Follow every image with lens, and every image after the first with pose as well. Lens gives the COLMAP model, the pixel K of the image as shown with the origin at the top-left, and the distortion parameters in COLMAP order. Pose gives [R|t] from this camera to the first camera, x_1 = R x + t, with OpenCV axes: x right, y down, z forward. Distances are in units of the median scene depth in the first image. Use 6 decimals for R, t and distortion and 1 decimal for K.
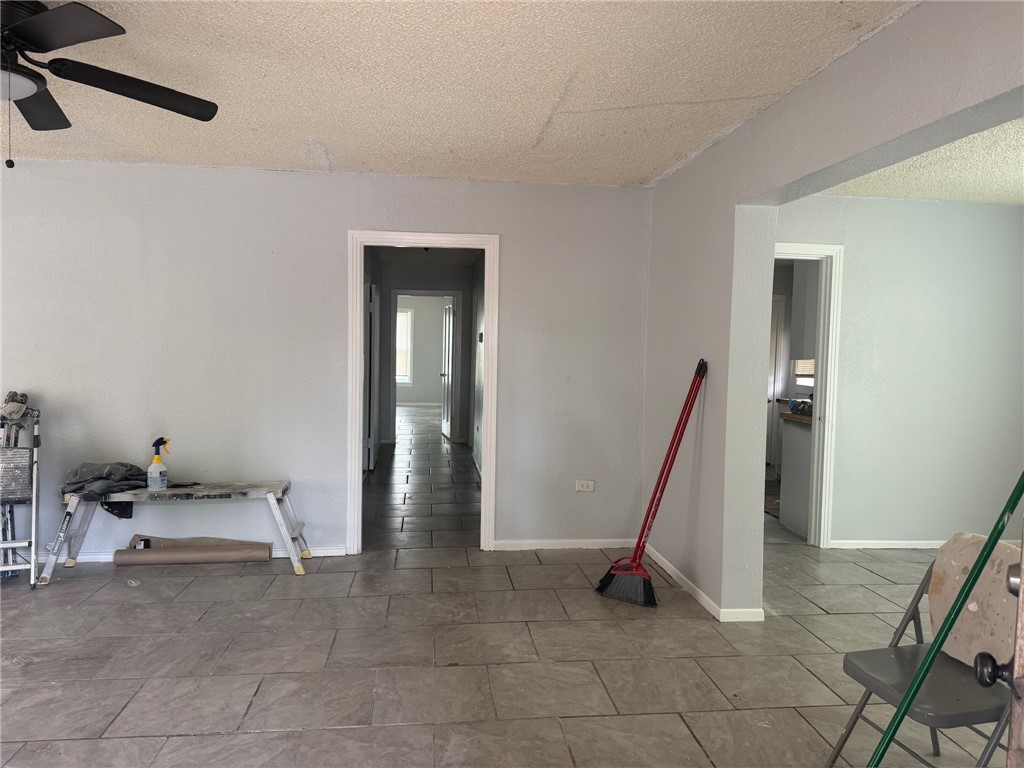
lens RADIAL K [[729.3, 0, 513.2], [0, 729.3, 382.5], [0, 0, 1]] dist [-0.013873, -0.017393]
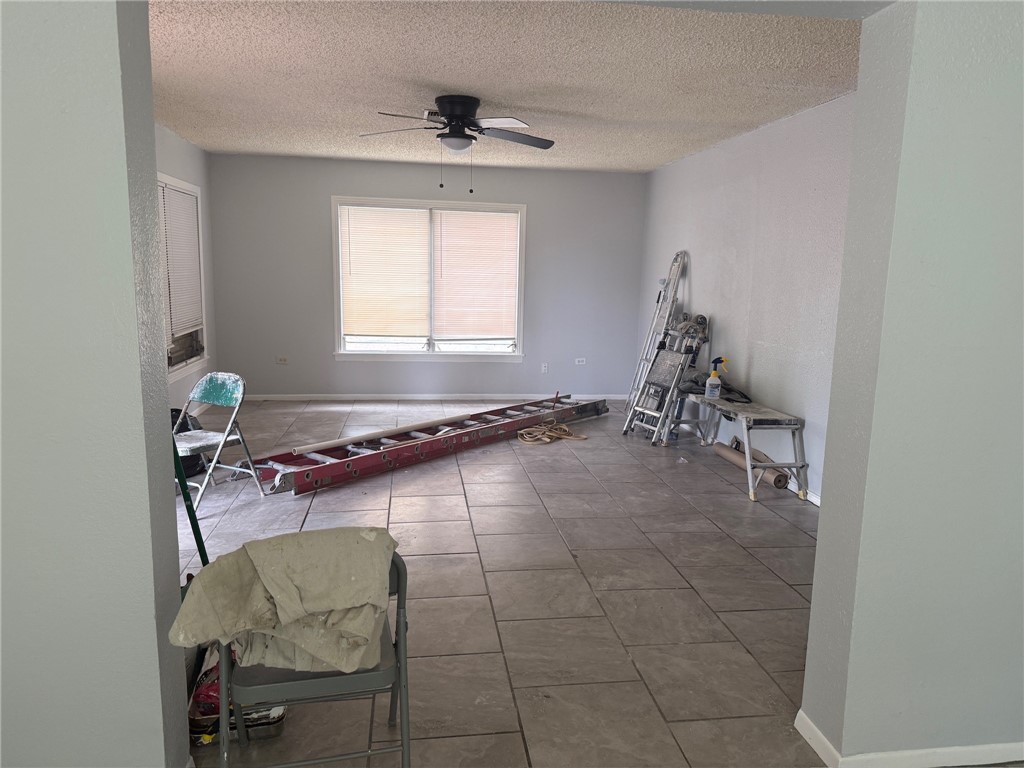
lens RADIAL K [[729.3, 0, 517.7], [0, 729.3, 383.1], [0, 0, 1]] dist [-0.013873, -0.017393]
pose [[0.029900, 0.153897, -0.987634, 0.914819], [-0.089194, 0.984545, 0.150715, -0.046021], [0.995565, 0.083585, 0.043165, 0.749944]]
